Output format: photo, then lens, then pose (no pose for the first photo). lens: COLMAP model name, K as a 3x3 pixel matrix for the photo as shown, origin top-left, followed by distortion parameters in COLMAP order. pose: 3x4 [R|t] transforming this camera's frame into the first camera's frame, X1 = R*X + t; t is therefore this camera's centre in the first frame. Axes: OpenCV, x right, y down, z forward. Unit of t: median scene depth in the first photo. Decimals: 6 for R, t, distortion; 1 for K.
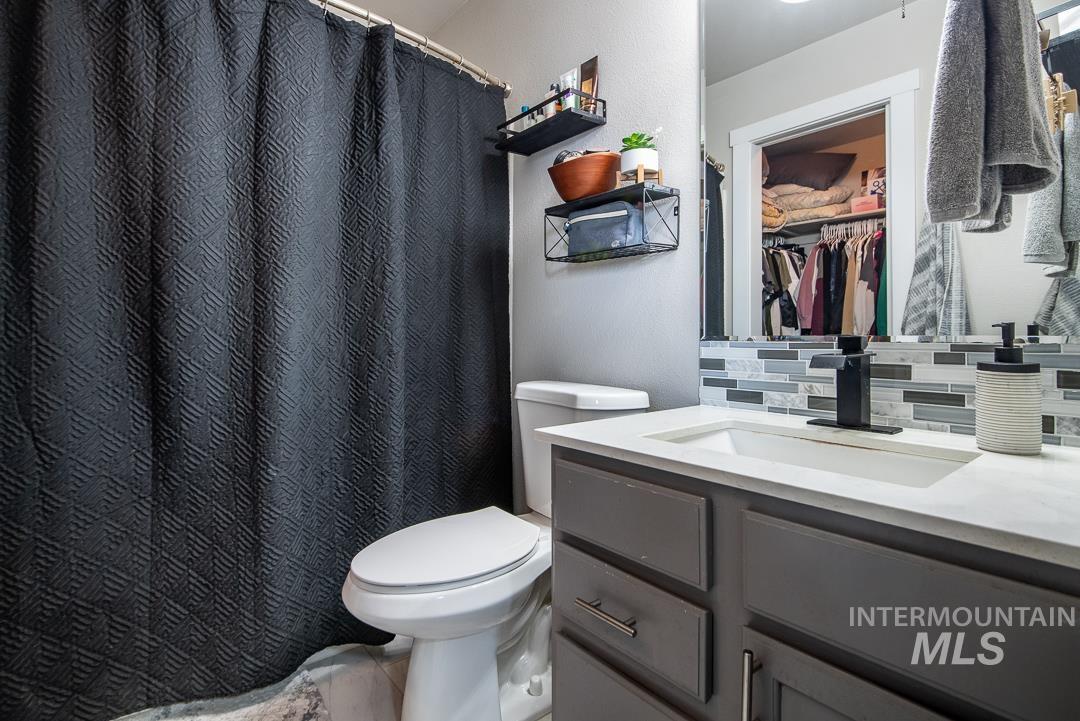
lens RADIAL K [[508.0, 0, 541.2], [0, 508.0, 353.2], [0, 0, 1]] dist [0.000973, 0.000776]
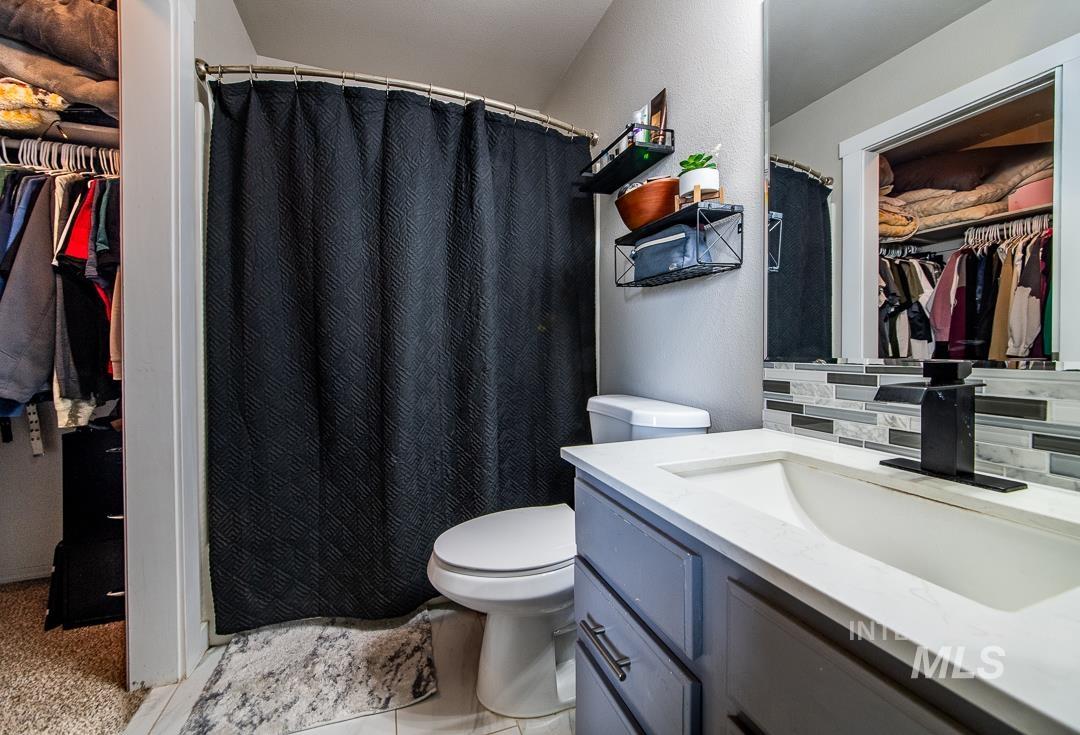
lens RADIAL K [[396.2, 0, 540.0], [0, 396.2, 367.5], [0, 0, 1]] dist [-0.000710, -0.000127]
pose [[0.942379, 0.009049, -0.334424, 0.157011], [-0.003628, 0.999852, 0.016832, -0.022879], [0.334526, -0.014649, 0.942273, 0.145597]]
